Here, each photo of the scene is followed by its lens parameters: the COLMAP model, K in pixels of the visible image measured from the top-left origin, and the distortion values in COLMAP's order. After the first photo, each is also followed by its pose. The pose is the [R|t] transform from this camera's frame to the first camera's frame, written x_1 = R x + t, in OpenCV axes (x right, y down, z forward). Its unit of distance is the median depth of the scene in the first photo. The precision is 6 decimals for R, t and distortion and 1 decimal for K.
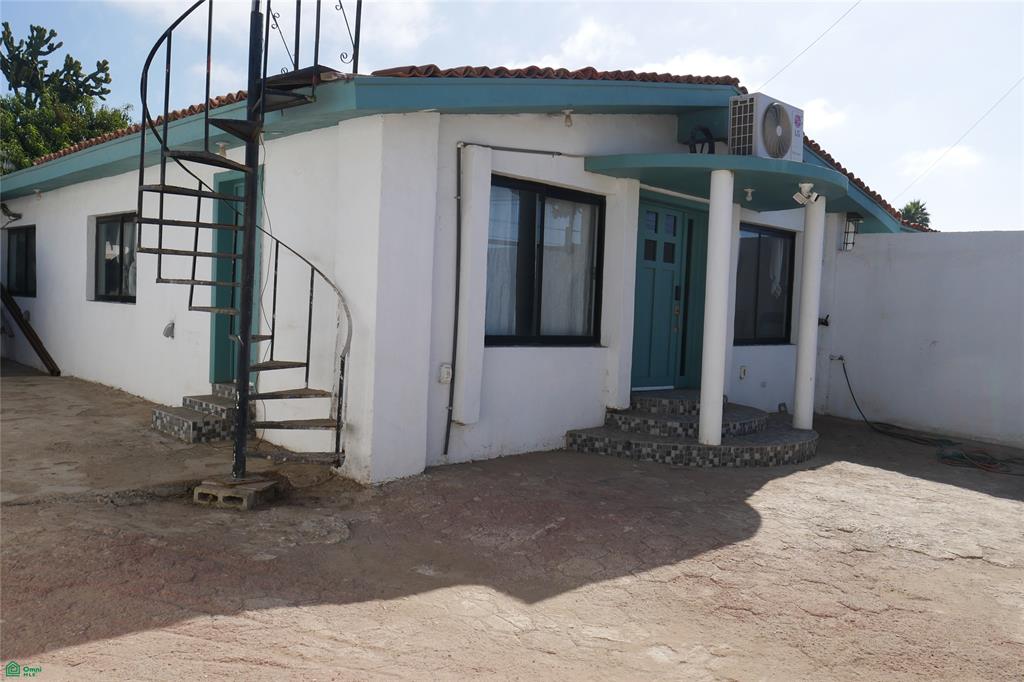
lens RADIAL K [[867.6, 0, 512.0], [0, 867.6, 341.0], [0, 0, 1]] dist [-0.002496, -0.000510]
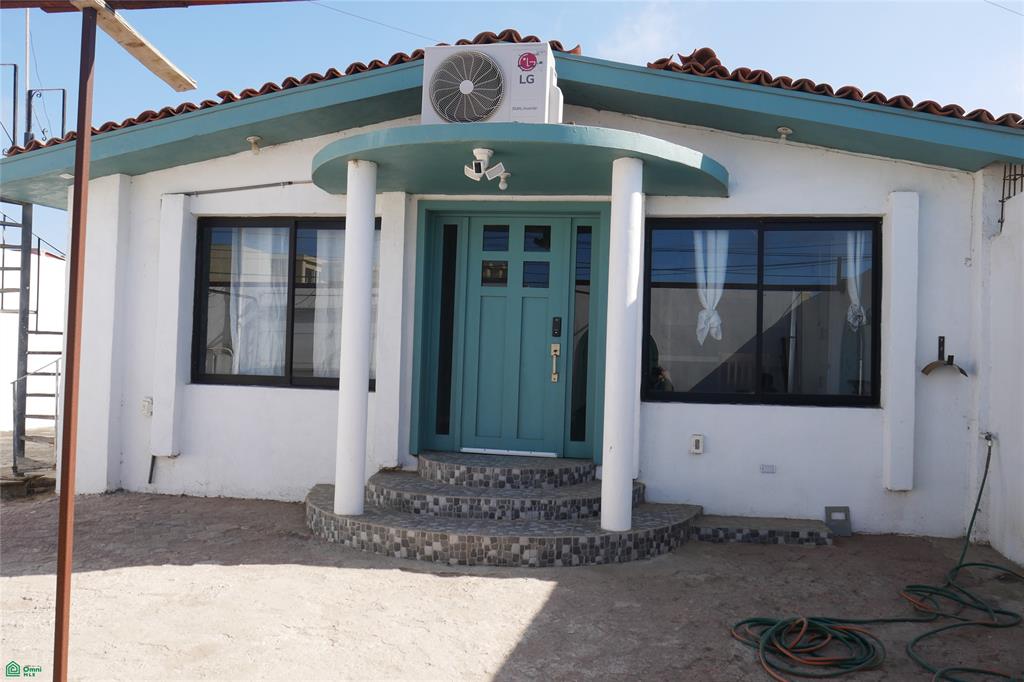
lens RADIAL K [[870.0, 0, 507.9], [0, 870.0, 339.3], [0, 0, 1]] dist [-0.013941, -0.000986]
pose [[0.573032, -0.045164, -0.818287, 0.924393], [-0.039590, 0.995789, -0.082685, 0.021993], [0.818576, 0.079778, 0.568831, 0.646239]]
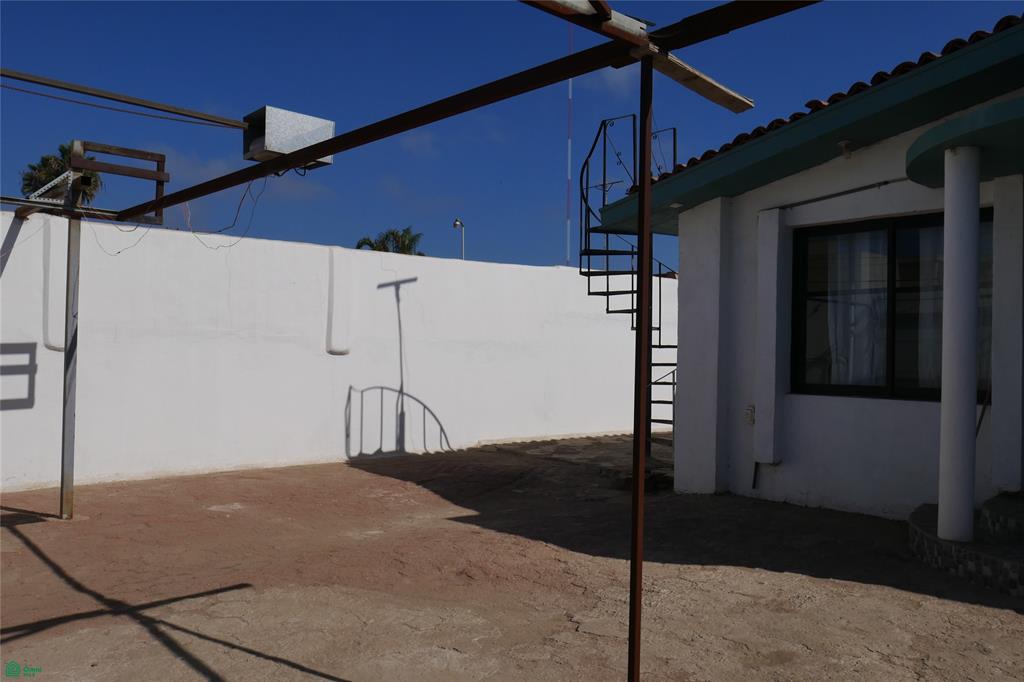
lens RADIAL K [[867.6, 0, 512.0], [0, 867.6, 341.0], [0, 0, 1]] dist [-0.002496, -0.000510]
pose [[-0.086730, -0.060716, -0.994380, 0.935721], [-0.061828, 0.996545, -0.055456, 0.020136], [0.994311, 0.056671, -0.090185, 0.681677]]
